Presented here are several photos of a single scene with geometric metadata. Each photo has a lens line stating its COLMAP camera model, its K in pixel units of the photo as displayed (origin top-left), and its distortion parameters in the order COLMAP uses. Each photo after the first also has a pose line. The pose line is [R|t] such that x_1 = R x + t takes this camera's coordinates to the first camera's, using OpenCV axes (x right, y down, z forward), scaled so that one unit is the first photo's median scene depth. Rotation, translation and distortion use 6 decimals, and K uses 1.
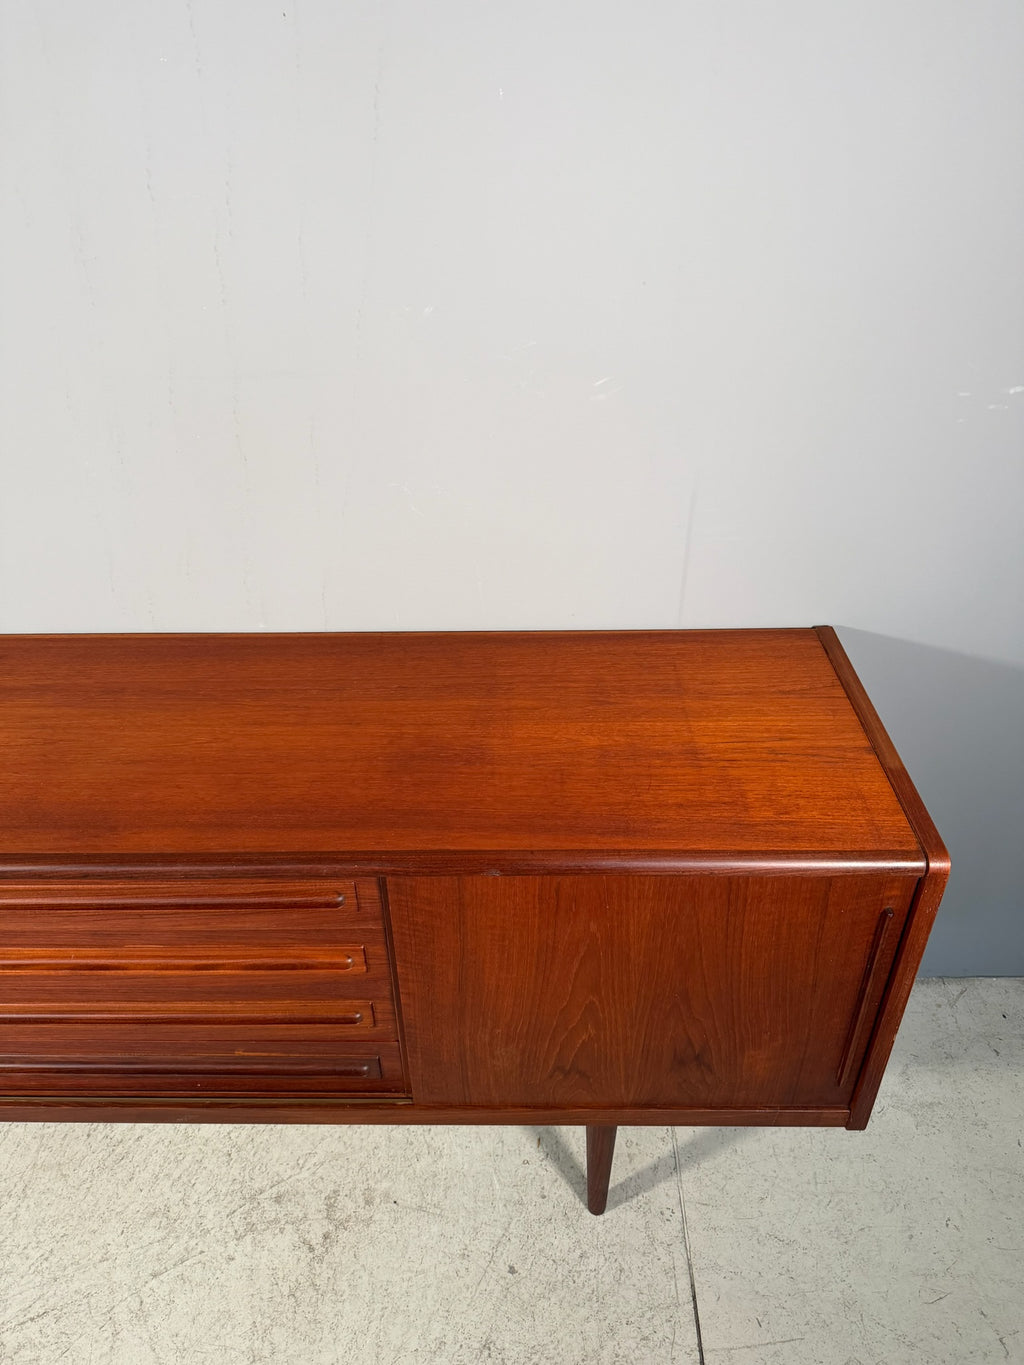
lens RADIAL K [[965.0, 0, 509.7], [0, 965.0, 671.9], [0, 0, 1]] dist [-0.003796, -0.002546]
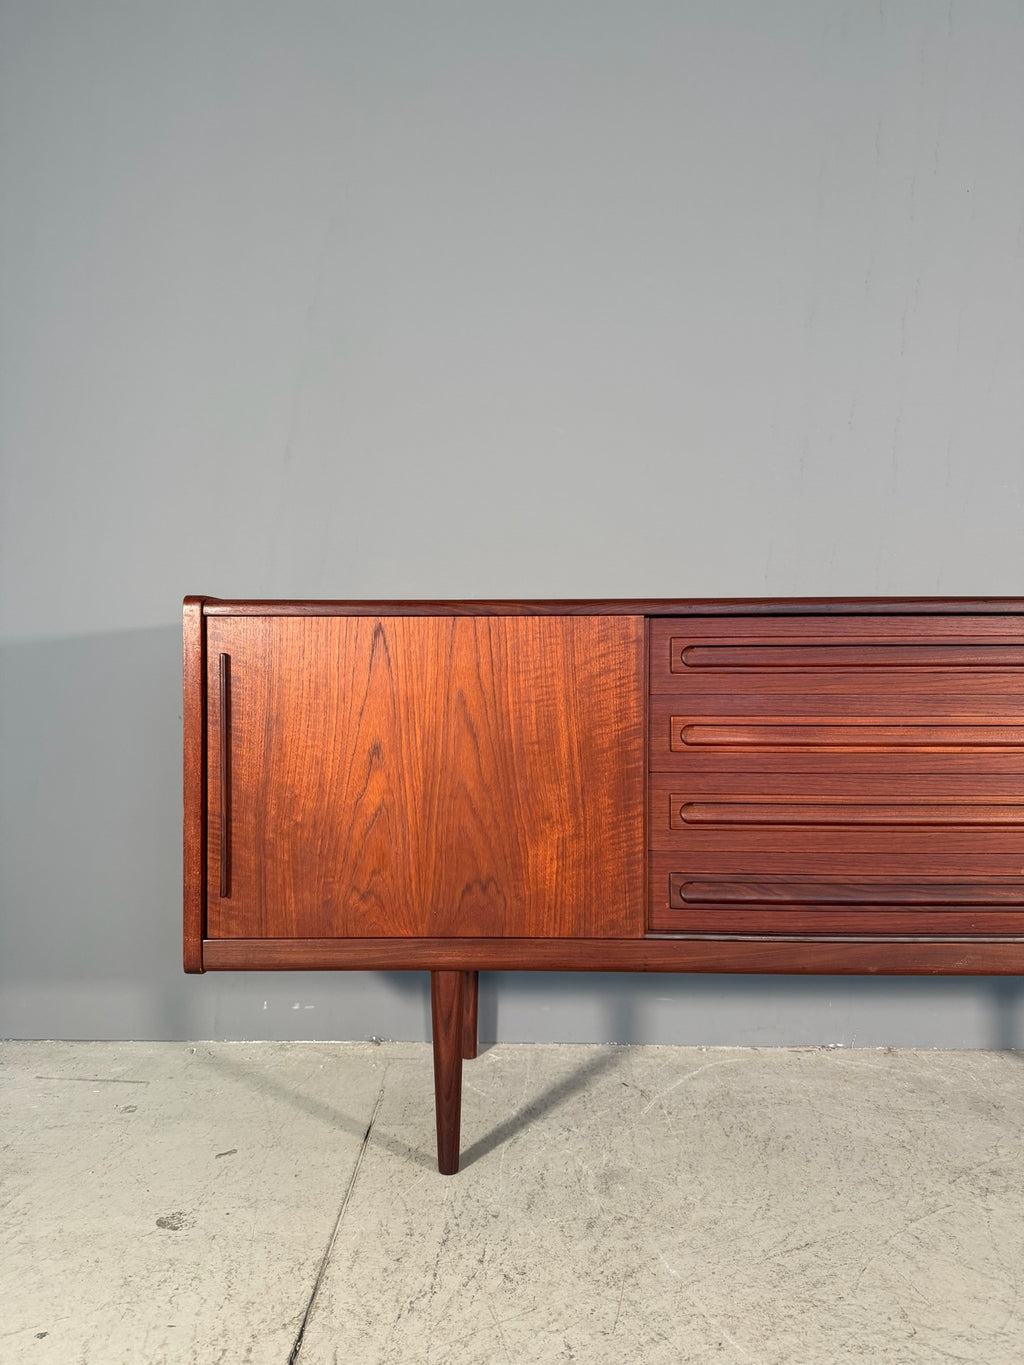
lens RADIAL K [[955.0, 0, 515.4], [0, 955.0, 672.4], [0, 0, 1]] dist [0.023891, -0.030385]
pose [[0.999764, 0.021735, 0.000625, -0.748566], [-0.017841, 0.836382, -0.547856, 0.715219], [-0.012430, 0.547715, 0.836572, 0.046030]]
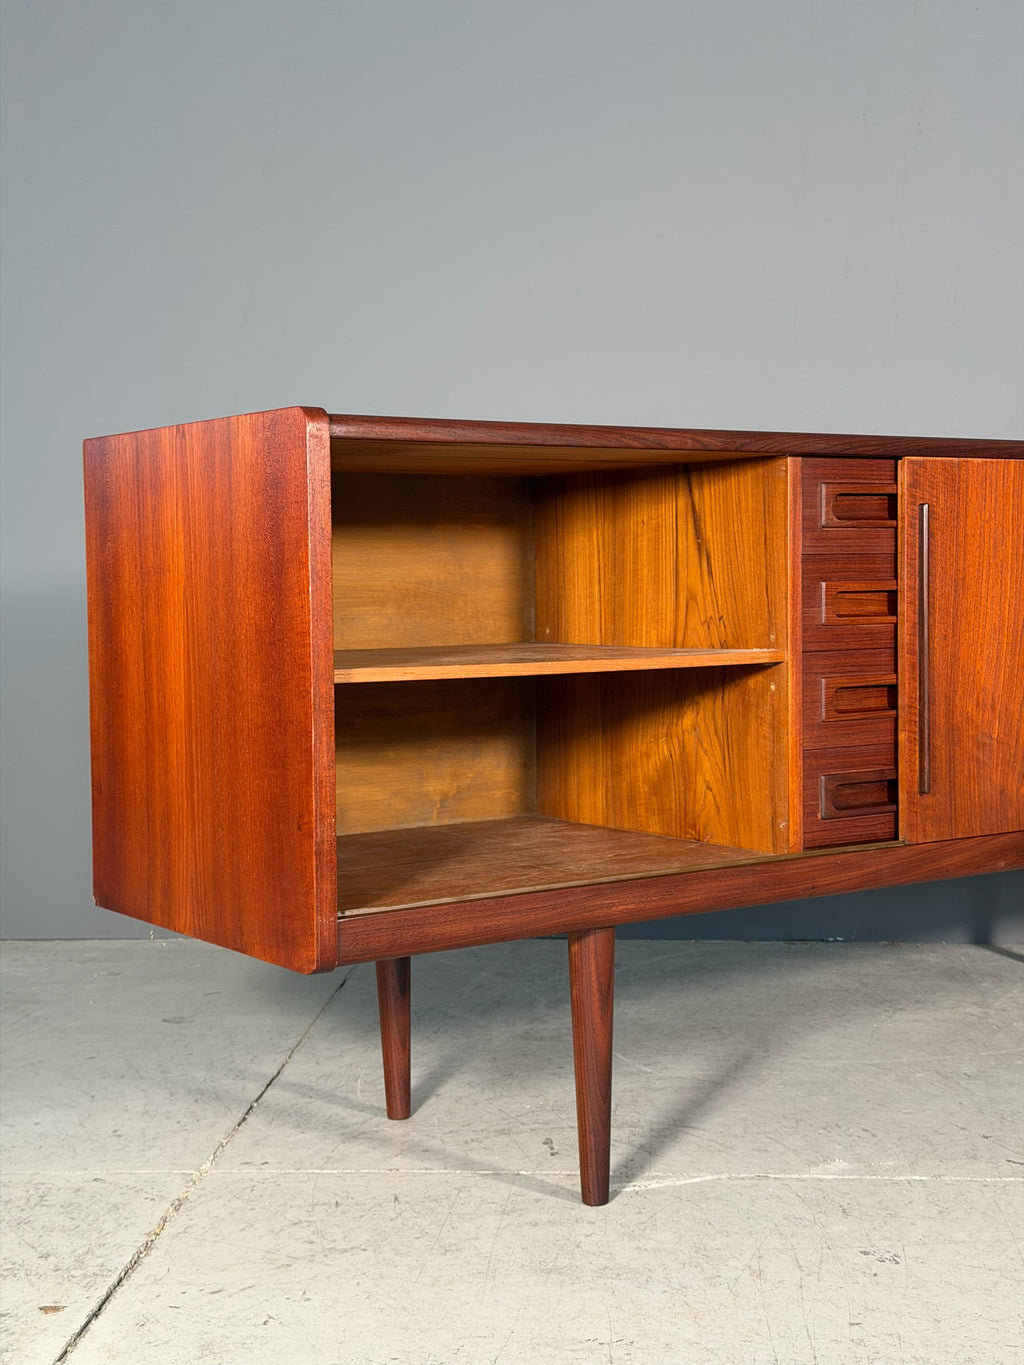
lens RADIAL K [[1918.5, 0, 512.7], [0, 1918.5, 656.0], [0, 0, 1]] dist [0.146478, -0.094011]
pose [[0.814826, -0.013673, 0.579545, -1.661738], [0.315996, 0.848616, -0.424261, 0.849968], [-0.486010, 0.528833, 0.695795, -0.052569]]
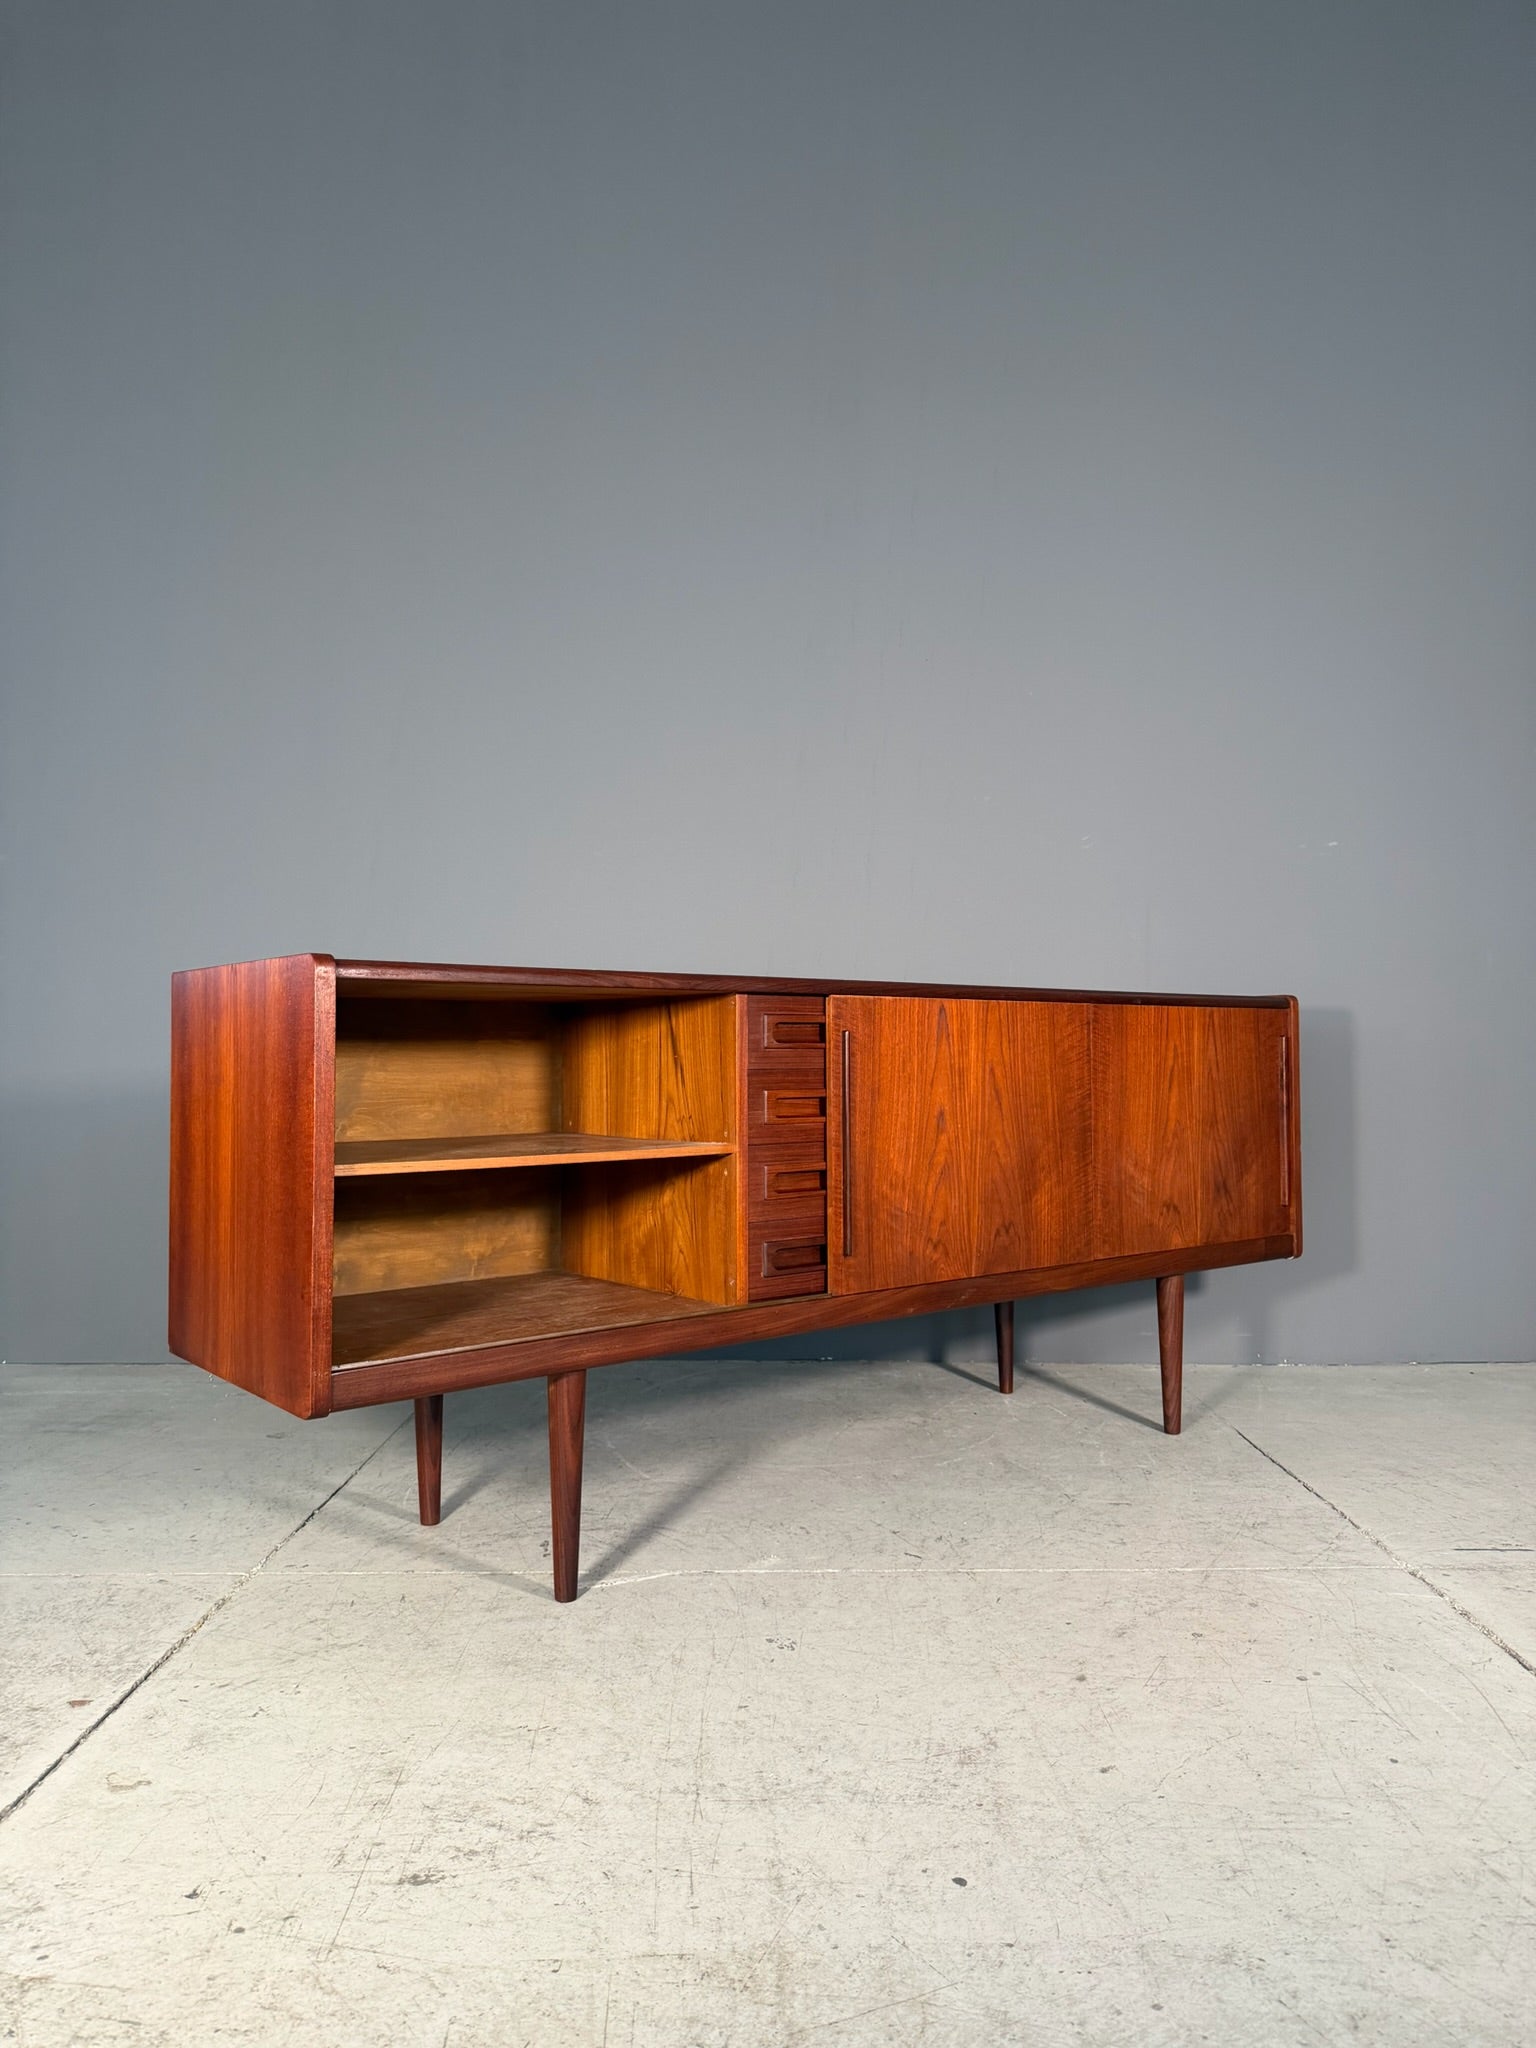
lens RADIAL K [[1432.5, 0, 768.1], [0, 1432.5, 996.3], [0, 0, 1]] dist [0.157100, -0.303065]
pose [[0.773136, 0.046634, 0.632523, -1.508605], [0.337498, 0.814122, -0.472547, 0.845925], [-0.536988, 0.578819, 0.613688, -0.097960]]
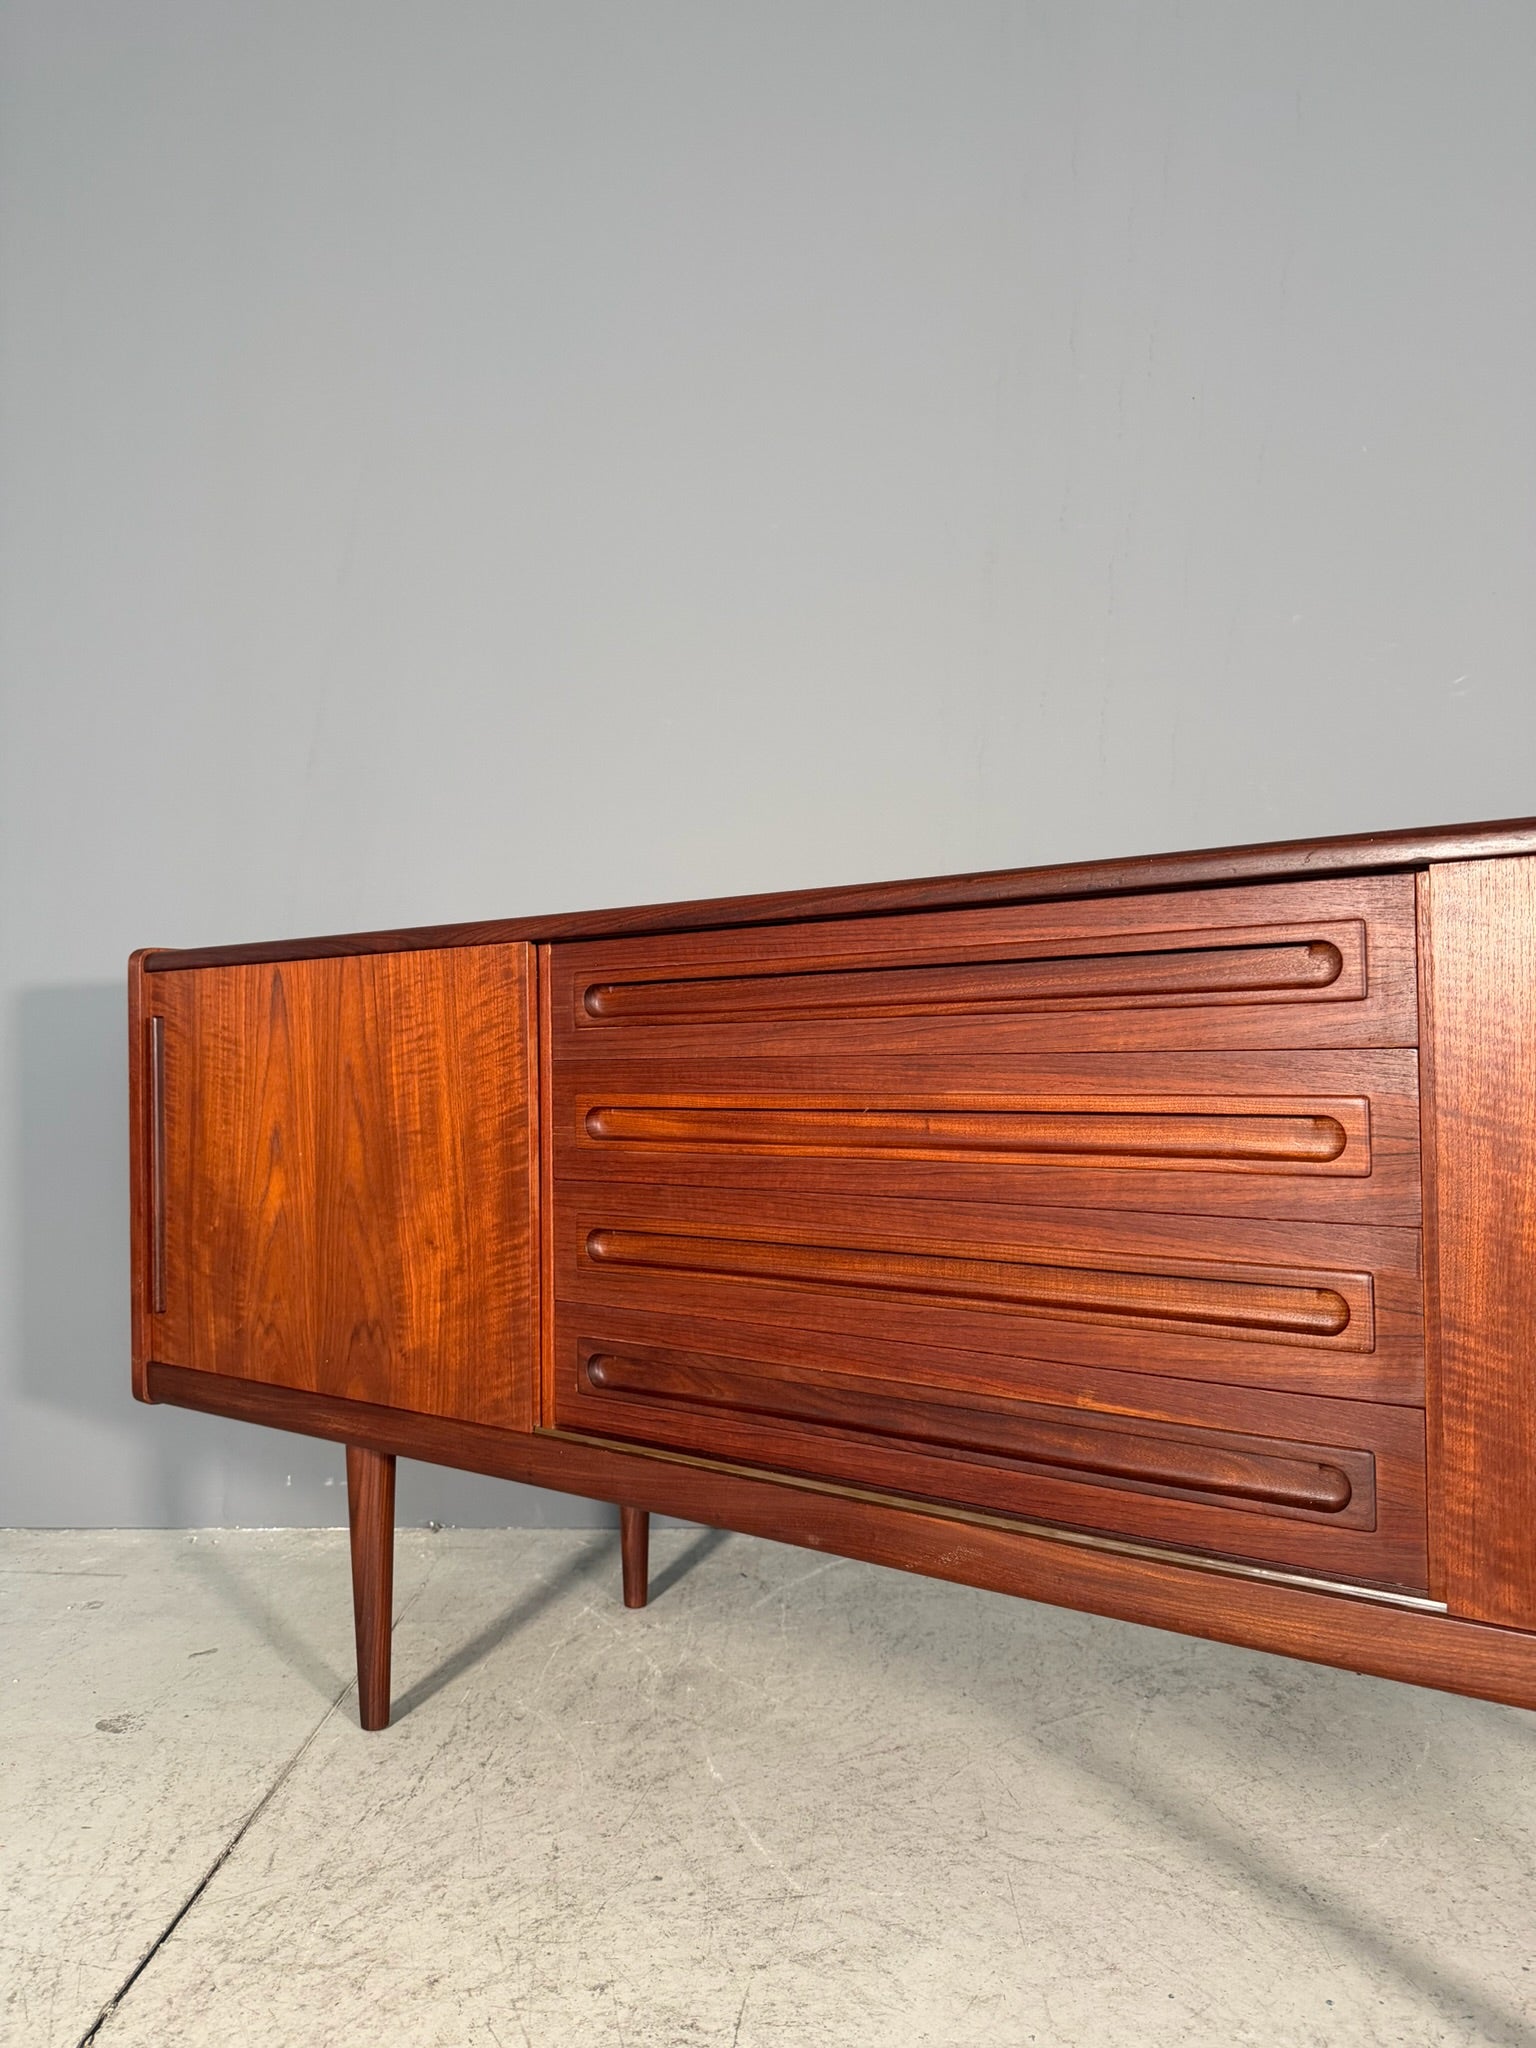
lens RADIAL K [[1415.7, 0, 773.3], [0, 1415.7, 1023.0], [0, 0, 1]] dist [0.065674, -0.103745]
pose [[0.821055, -0.004781, -0.570829, 0.014553], [-0.317541, 0.827153, -0.463665, 0.575937], [0.474380, 0.561956, 0.677620, 0.275075]]
